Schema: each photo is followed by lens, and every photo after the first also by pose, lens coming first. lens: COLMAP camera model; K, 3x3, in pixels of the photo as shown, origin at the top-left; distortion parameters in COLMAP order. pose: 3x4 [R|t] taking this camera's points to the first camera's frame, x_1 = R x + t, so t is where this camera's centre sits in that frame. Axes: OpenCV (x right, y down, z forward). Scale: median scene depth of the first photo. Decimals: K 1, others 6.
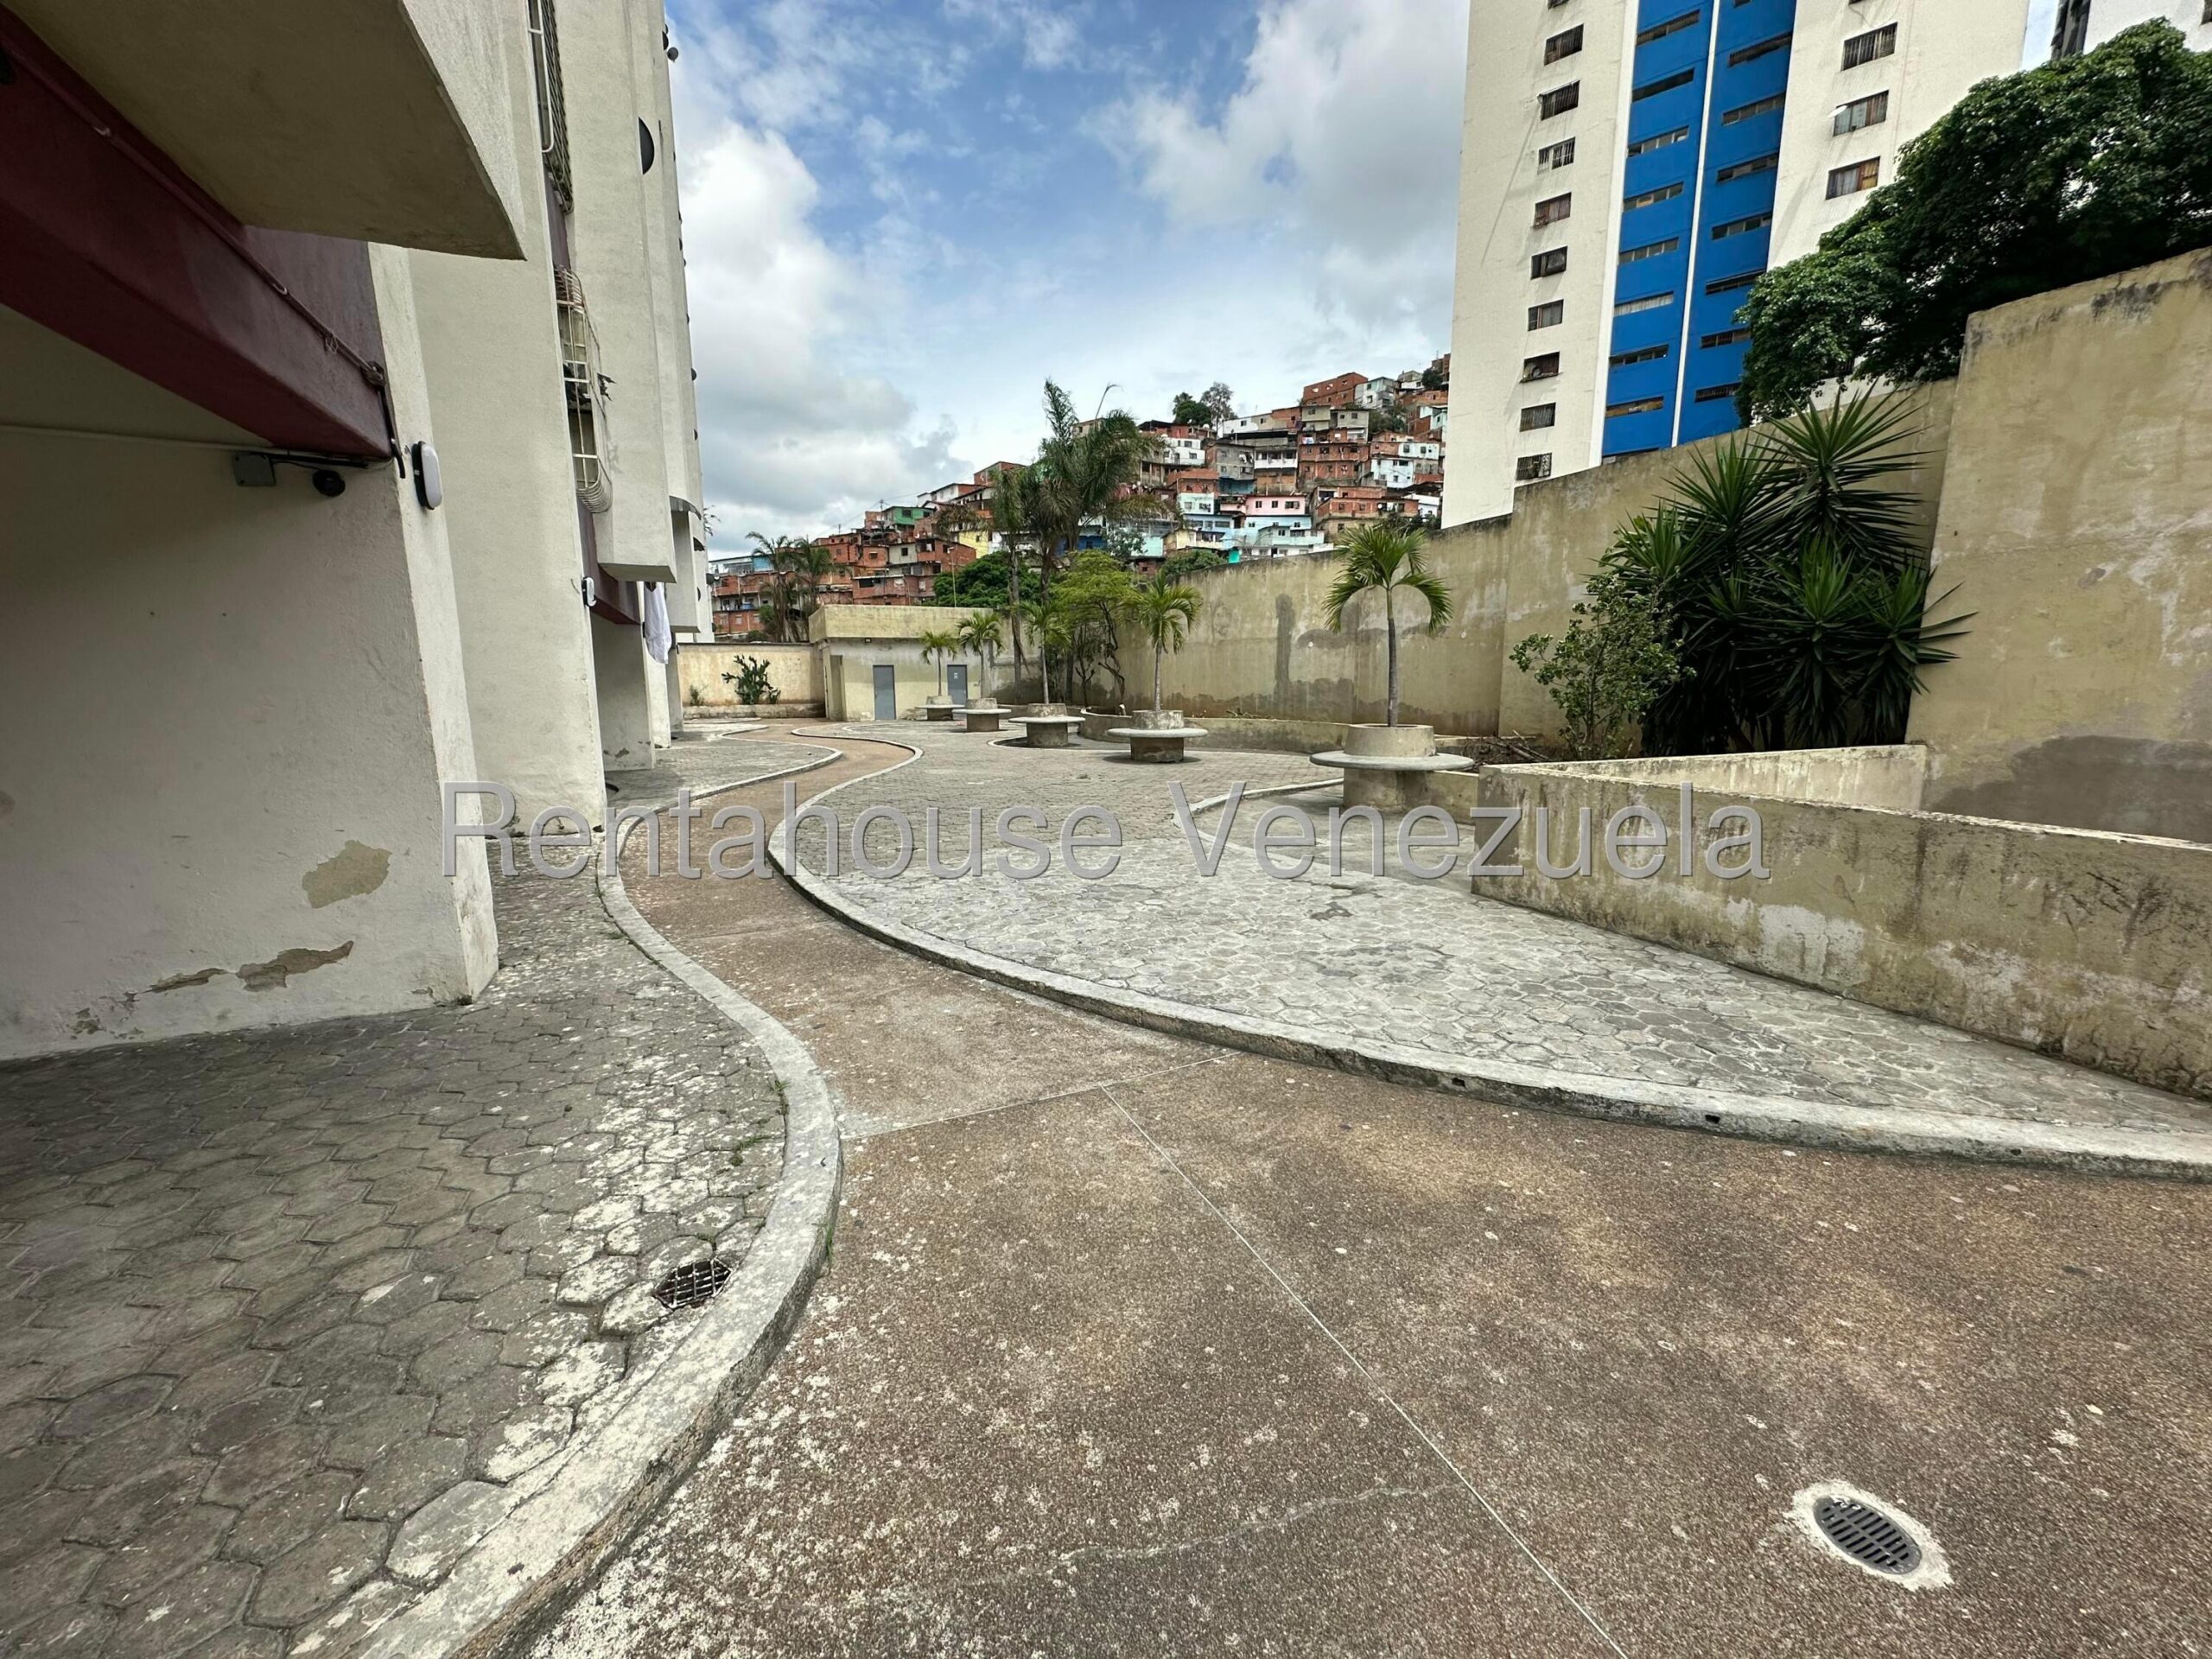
lens RADIAL K [[885.2, 0, 1084.9], [0, 885.2, 845.6], [0, 0, 1]] dist [-0.002473, 0.001084]
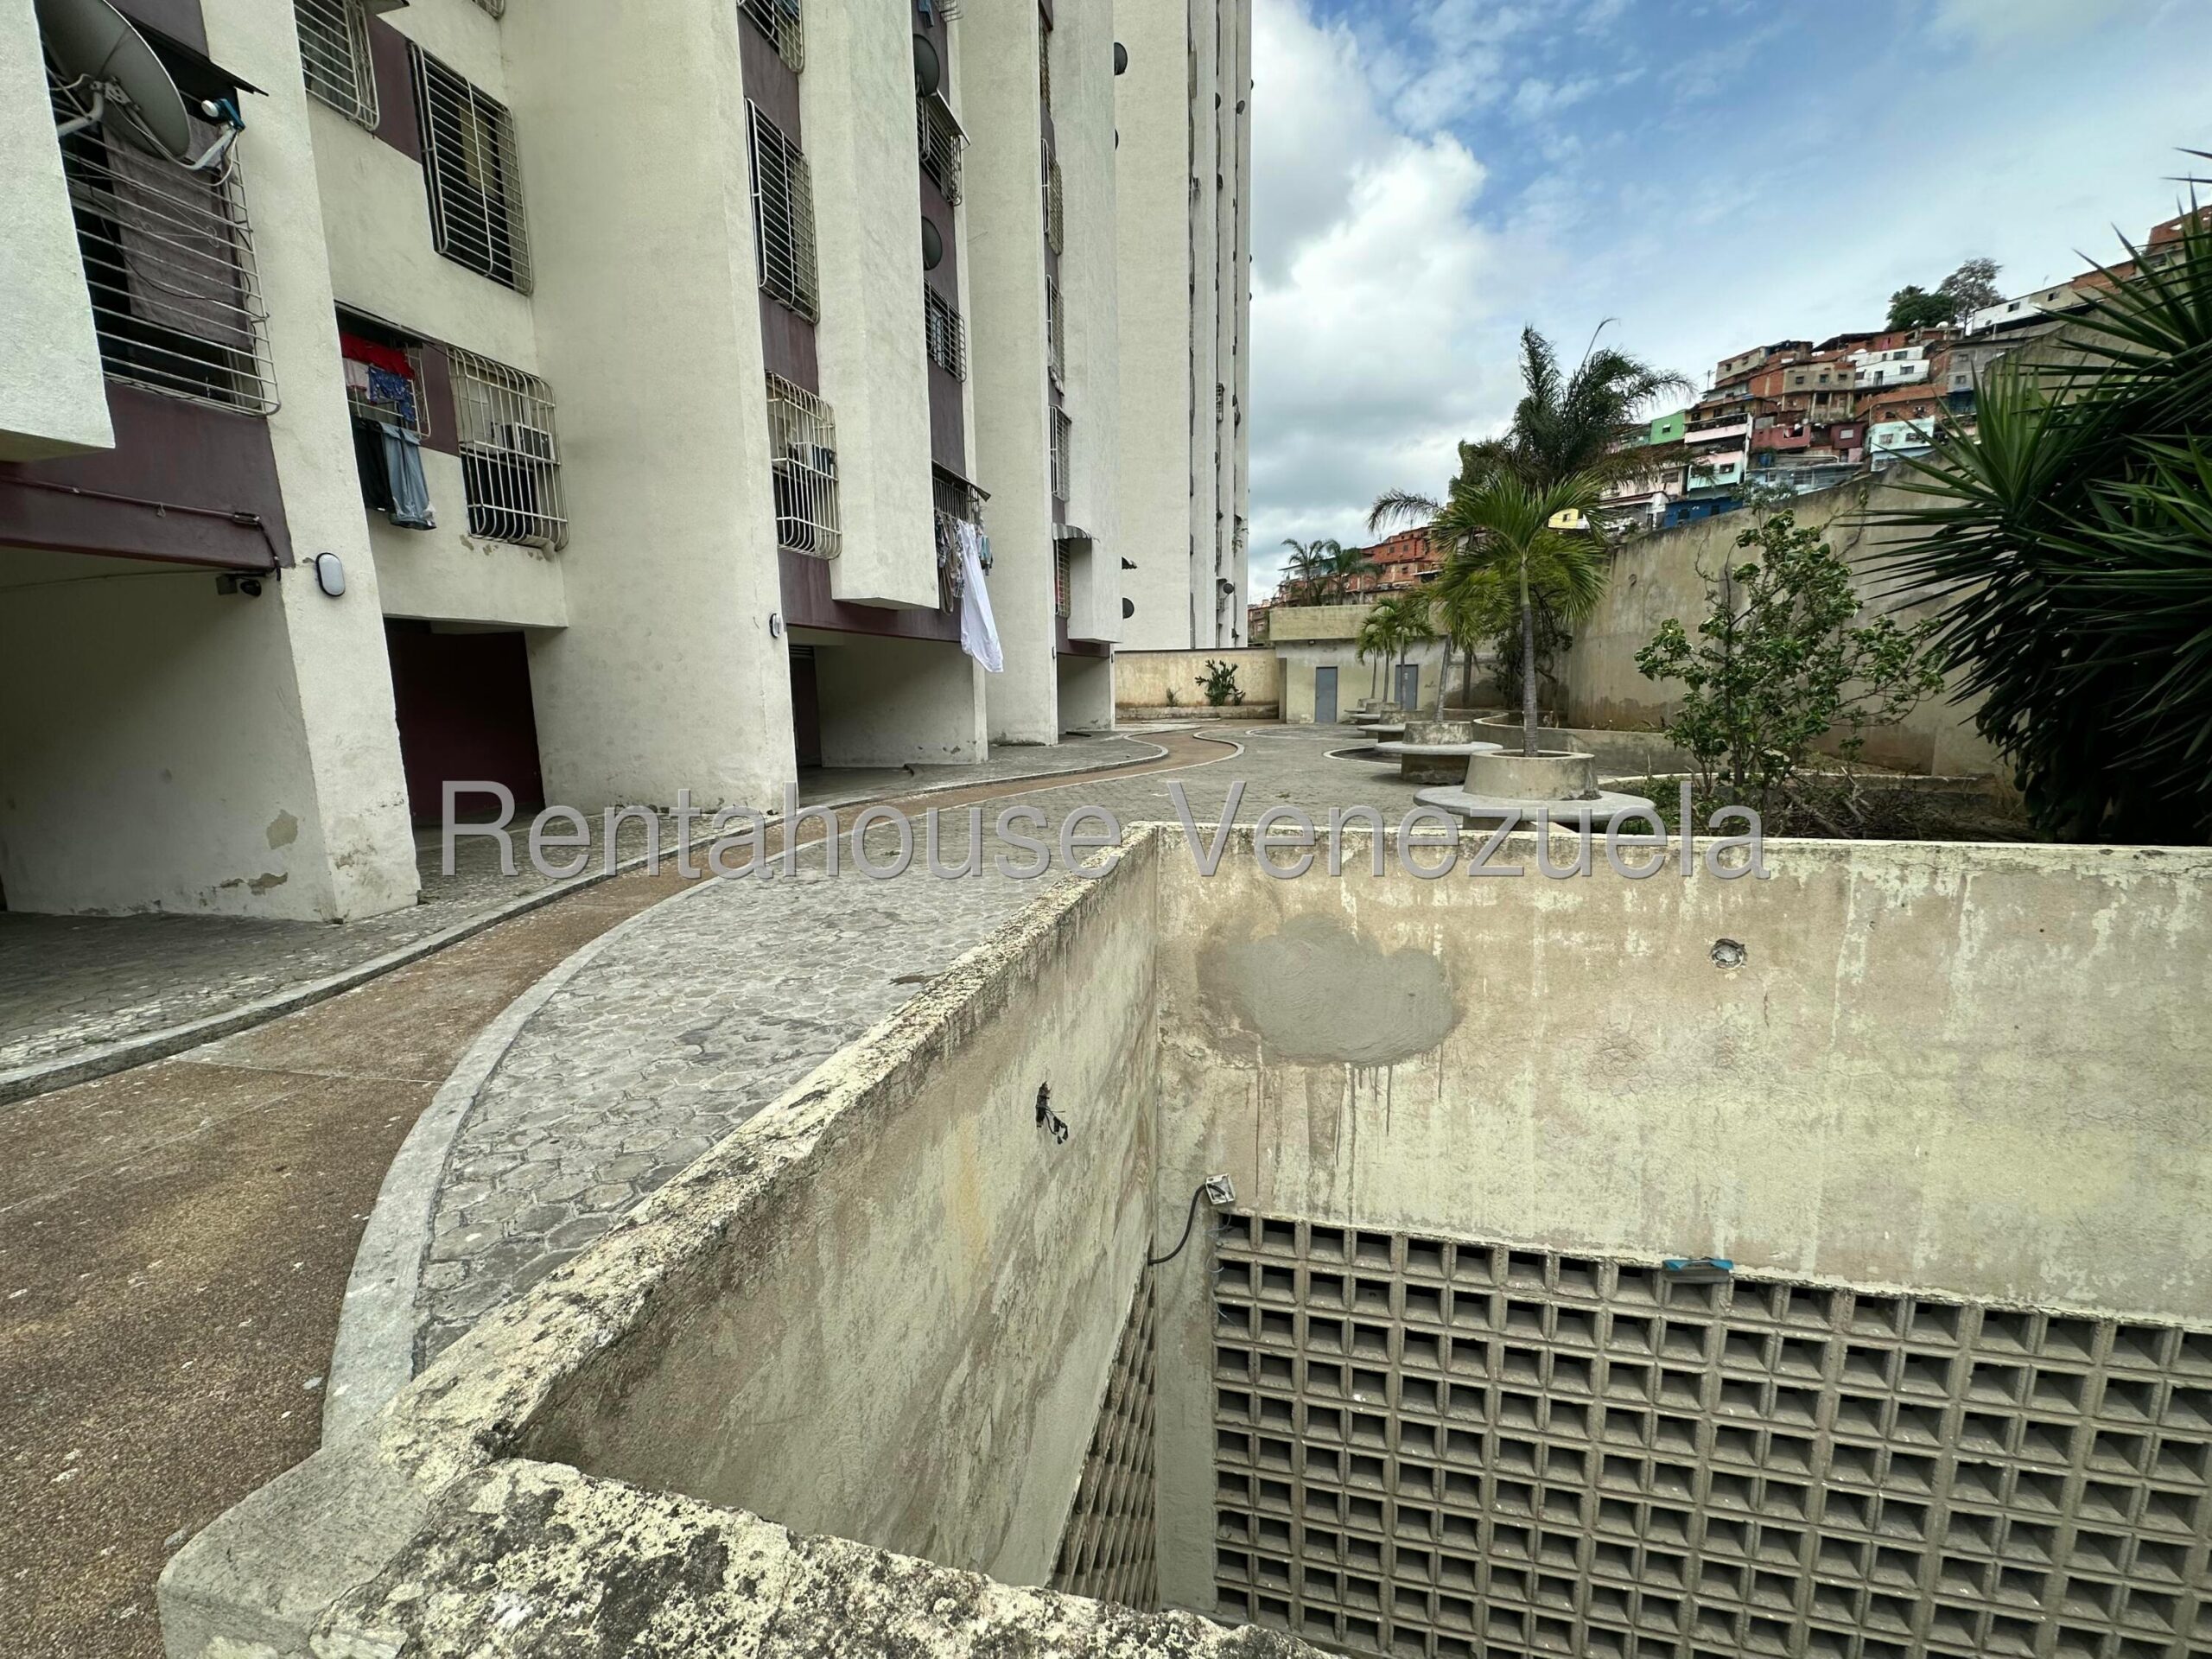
lens RADIAL K [[885.2, 0, 1109.8], [0, 885.2, 828.3], [0, 0, 1]] dist [-0.002473, 0.001084]
pose [[0.800973, 0.087197, -0.592317, 0.900410], [-0.096681, 0.995191, 0.015767, -0.097025], [0.590843, 0.044637, 0.805551, 0.408730]]
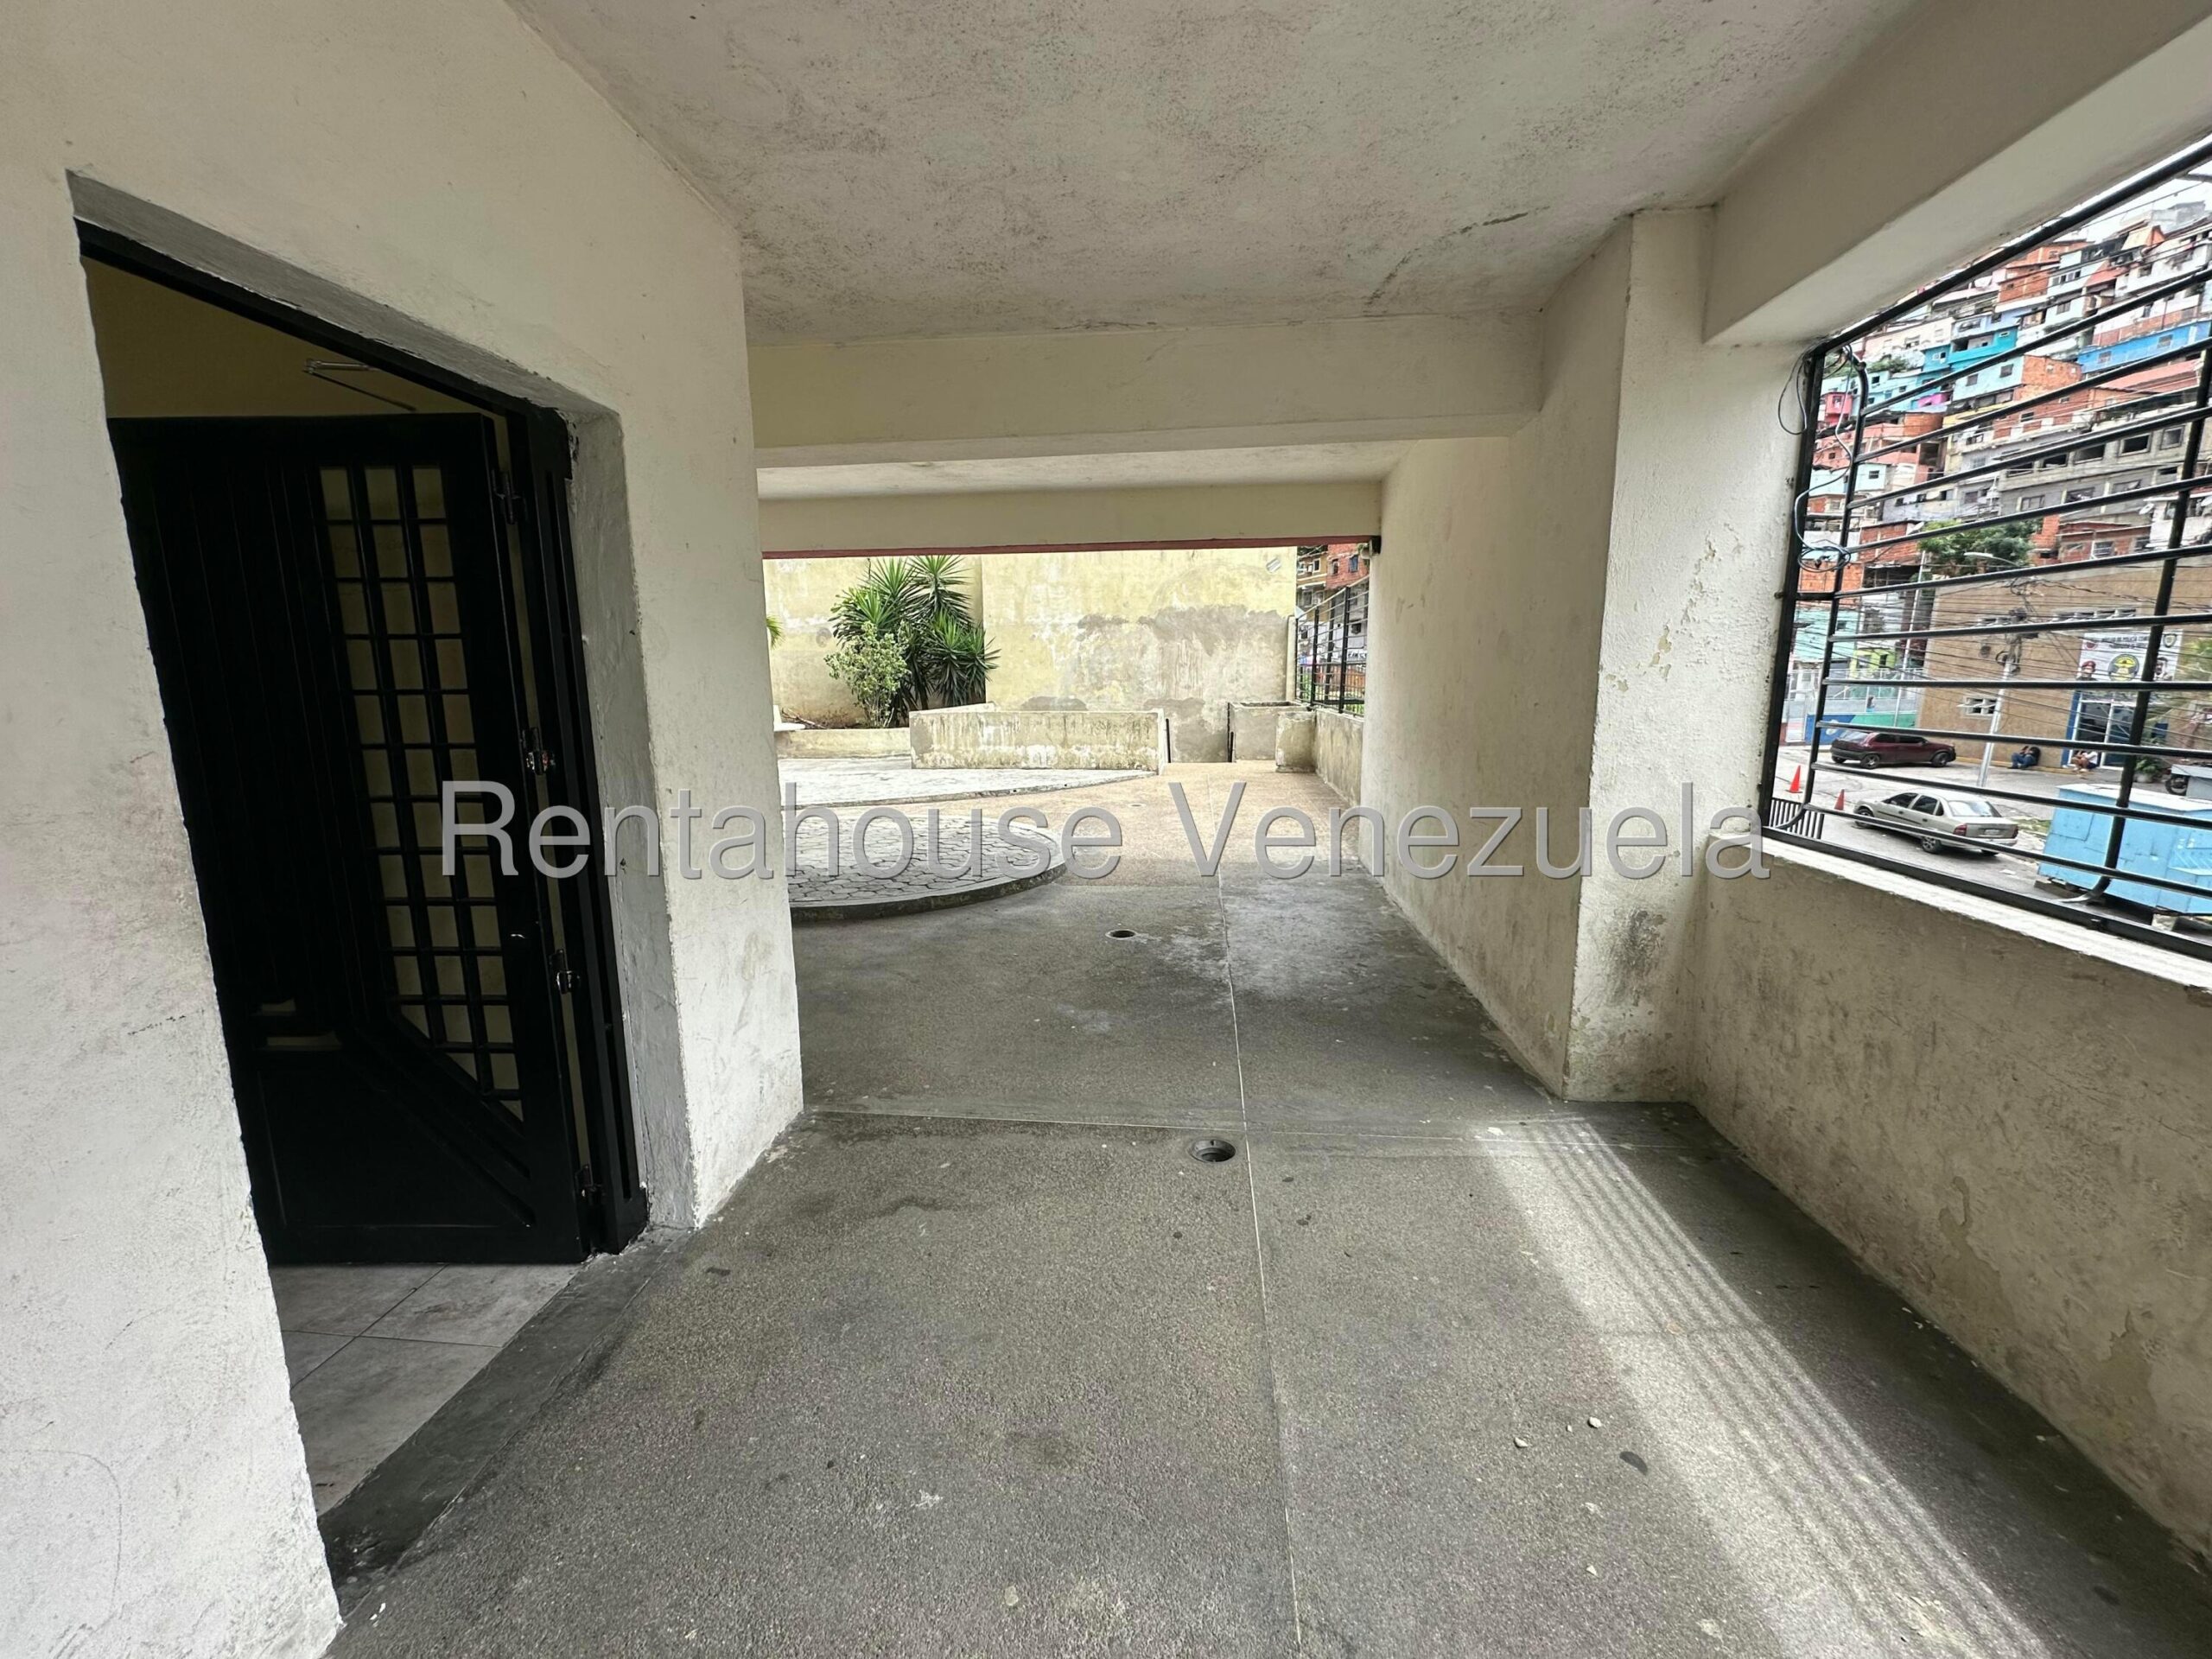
lens RADIAL K [[885.2, 0, 1103.5], [0, 885.2, 829.2], [0, 0, 1]] dist [-0.002473, 0.001084]
pose [[0.494161, -0.151154, 0.856129, -1.438445], [0.166850, 0.982952, 0.077239, 0.124103], [-0.853209, 0.104677, 0.510956, -0.627596]]
